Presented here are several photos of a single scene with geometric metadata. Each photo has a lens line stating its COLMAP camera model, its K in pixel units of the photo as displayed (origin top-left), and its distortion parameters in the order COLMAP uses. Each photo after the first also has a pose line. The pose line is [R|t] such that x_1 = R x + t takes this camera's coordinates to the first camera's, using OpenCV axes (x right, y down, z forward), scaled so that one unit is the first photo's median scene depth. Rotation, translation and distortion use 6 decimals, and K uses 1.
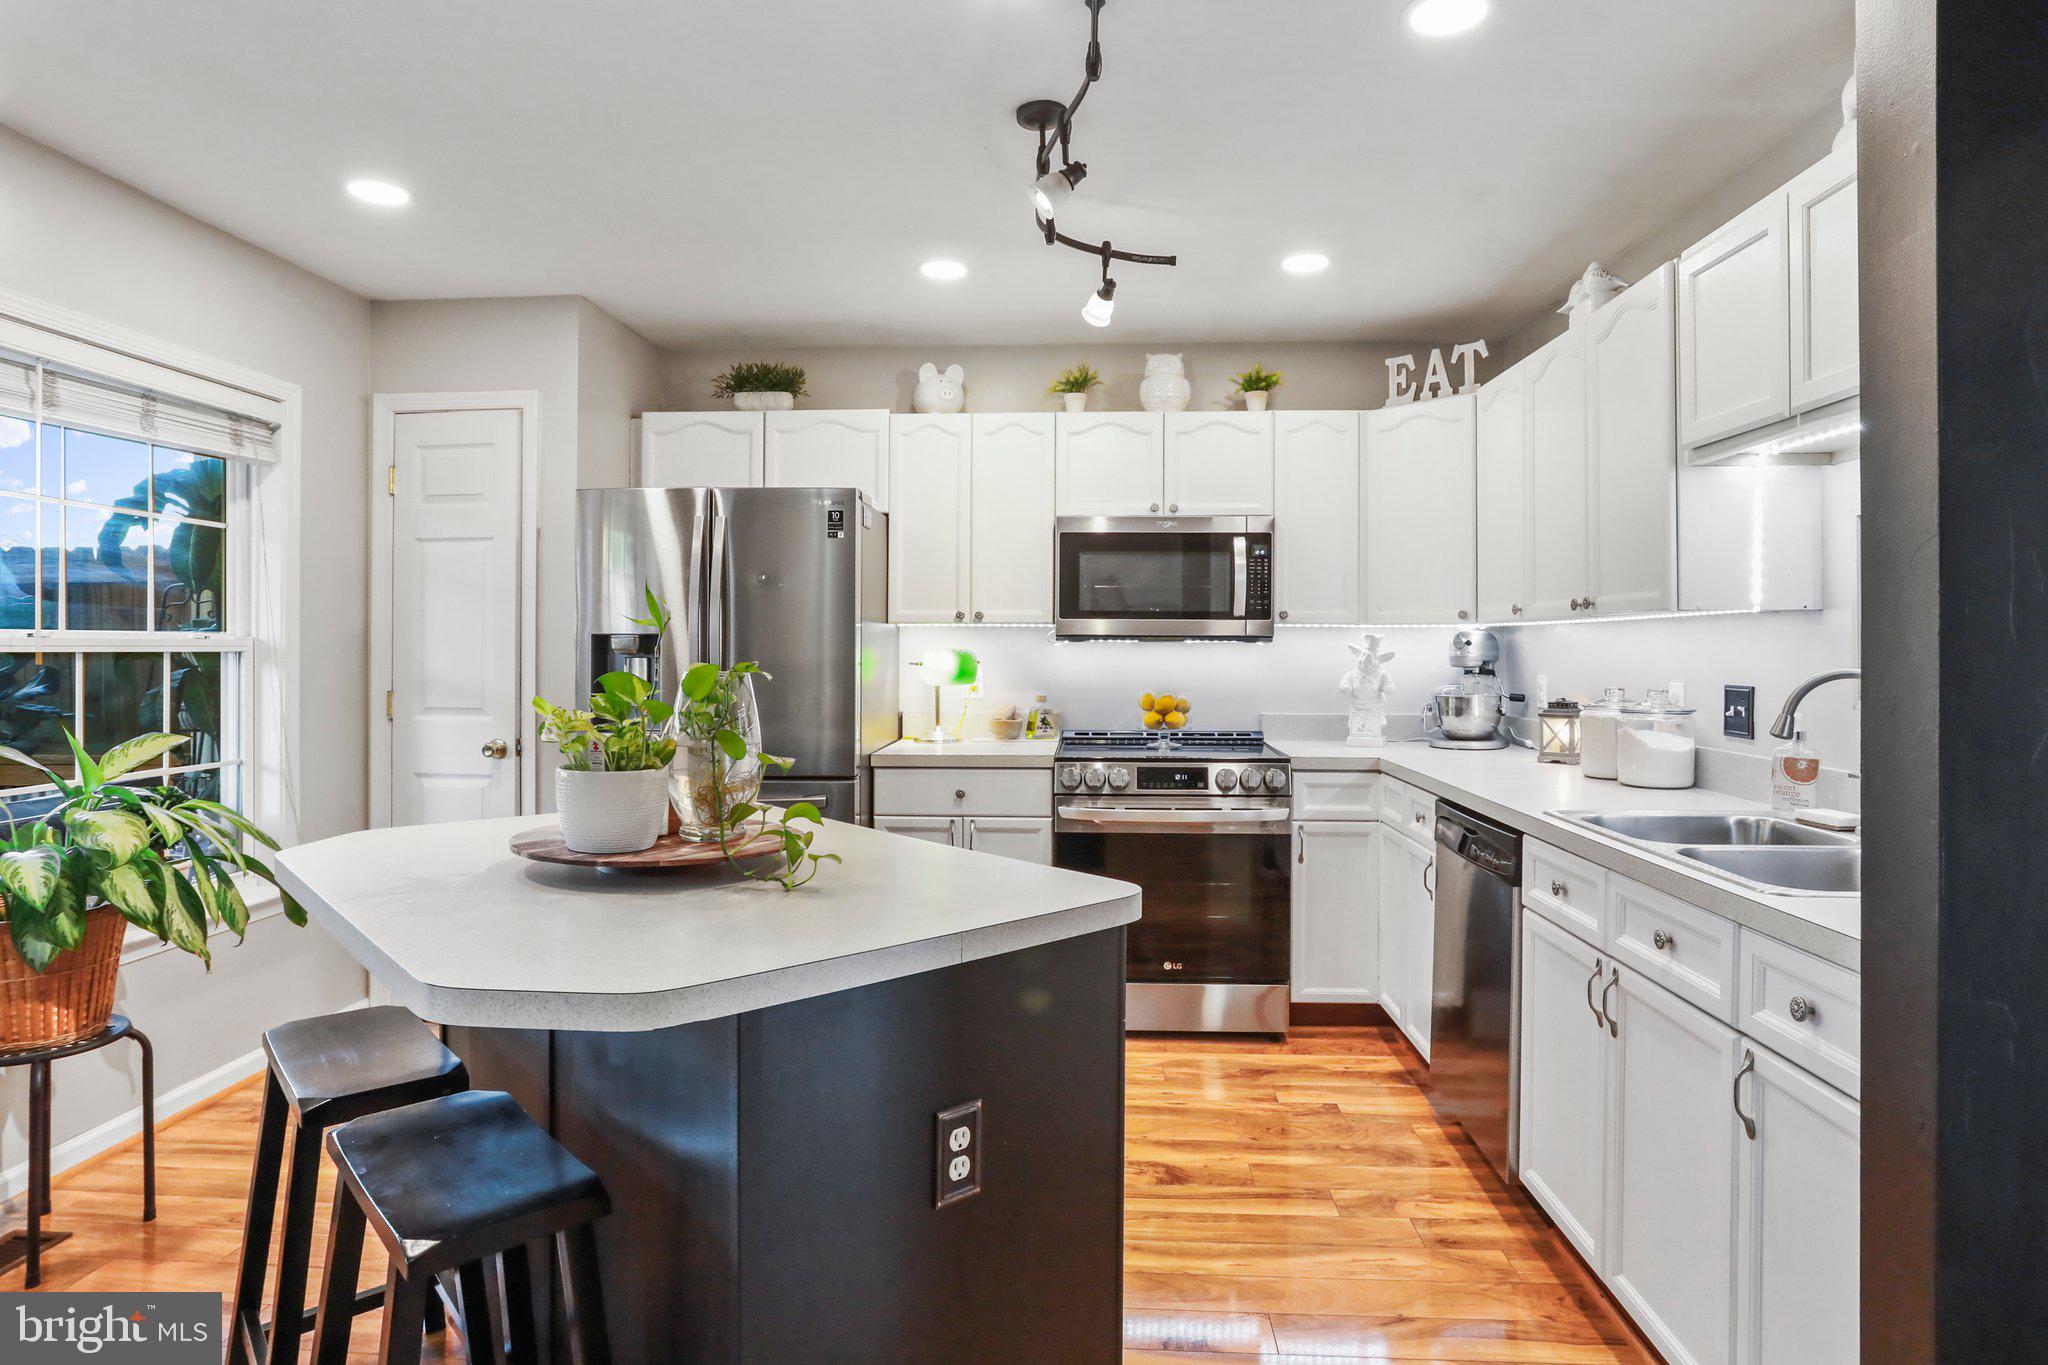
lens RADIAL K [[1110.4, 0, 1028.2], [0, 1110.4, 647.1], [0, 0, 1]] dist [-0.044891, 0.032325]
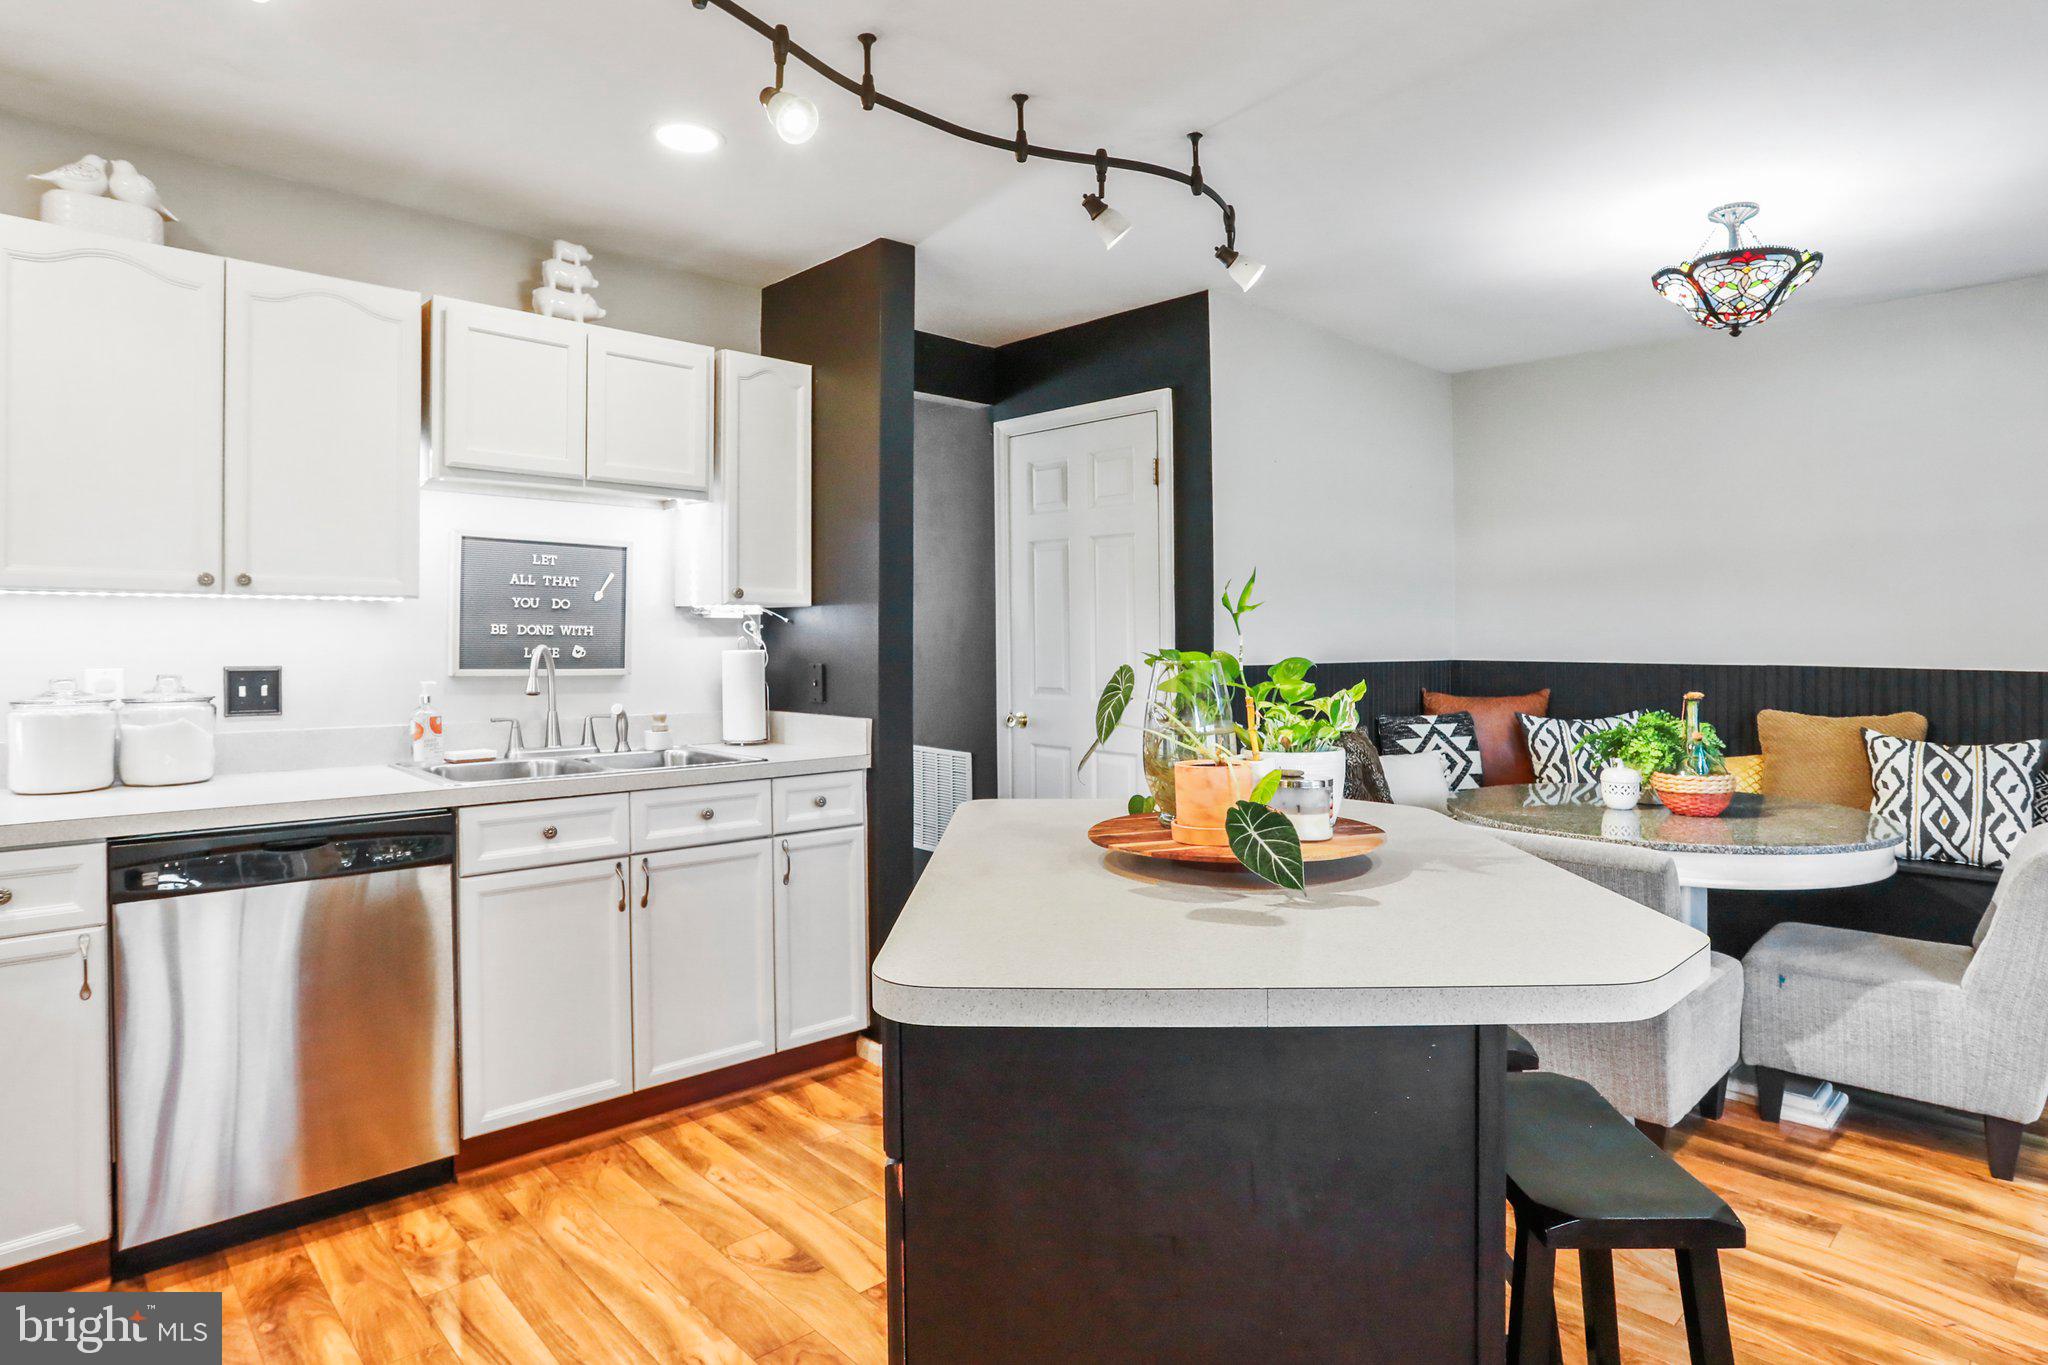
lens RADIAL K [[1112.6, 0, 1028.0], [0, 1112.6, 610.8], [0, 0, 1]] dist [-0.047966, 0.020152]
pose [[-0.722144, 0.010306, 0.691666, -0.409502], [-0.007425, 0.999716, -0.022649, 0.000828], [-0.691703, -0.021492, -0.721863, 0.857912]]
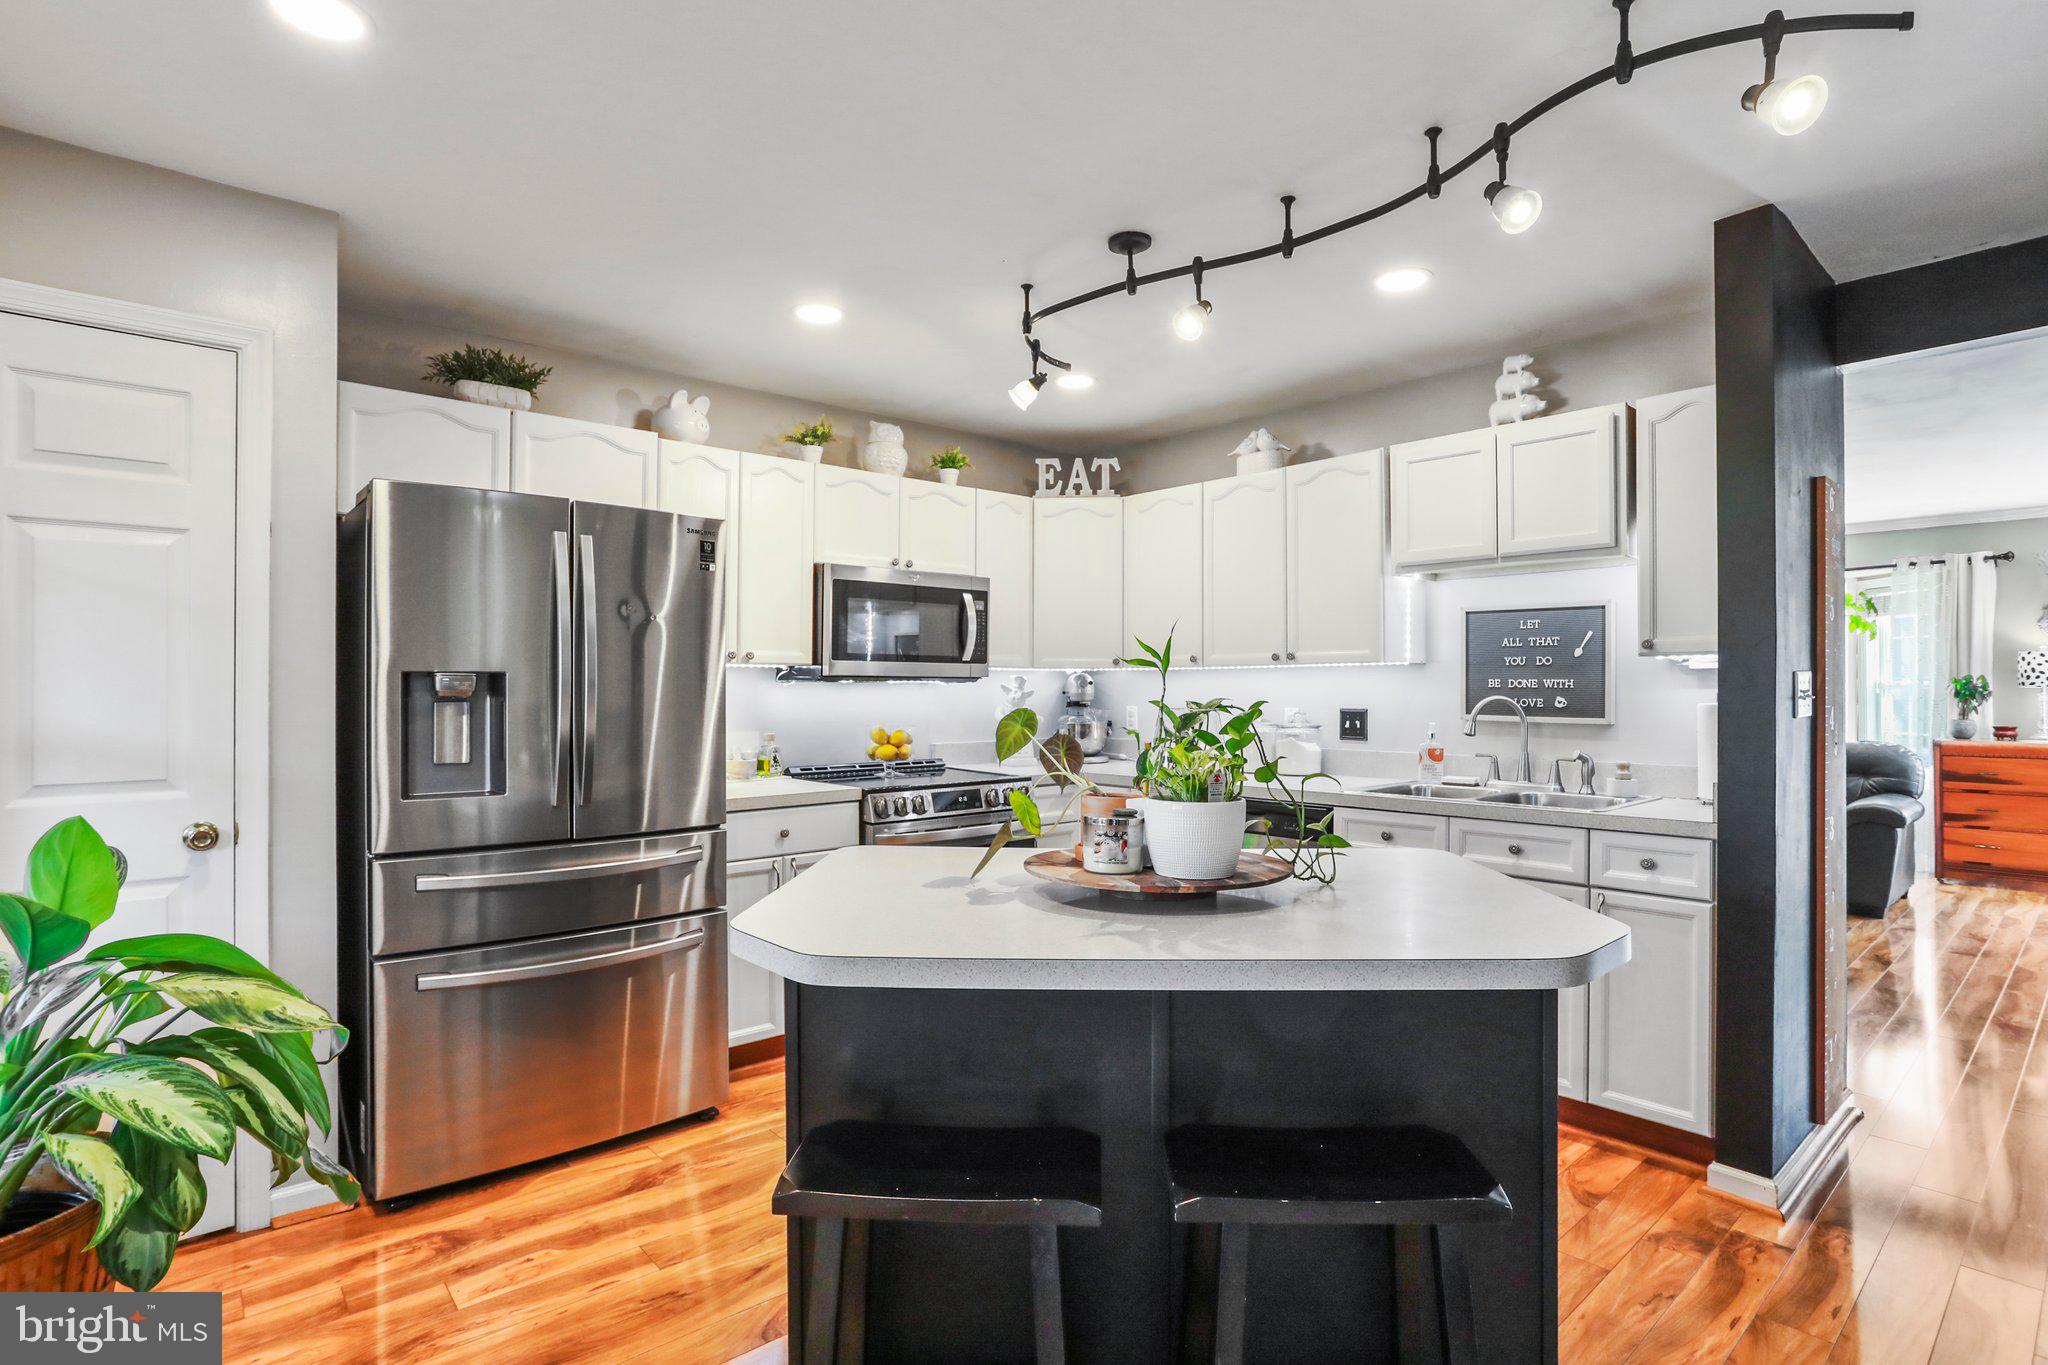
lens RADIAL K [[1016.5, 0, 1032.9], [0, 1016.5, 693.4], [0, 0, 1]] dist [-0.068828, 0.041602]
pose [[0.711485, -0.007196, 0.702664, -0.518206], [0.003306, 0.999971, 0.006893, 0.000174], [-0.702693, -0.002581, 0.711488, 0.183360]]
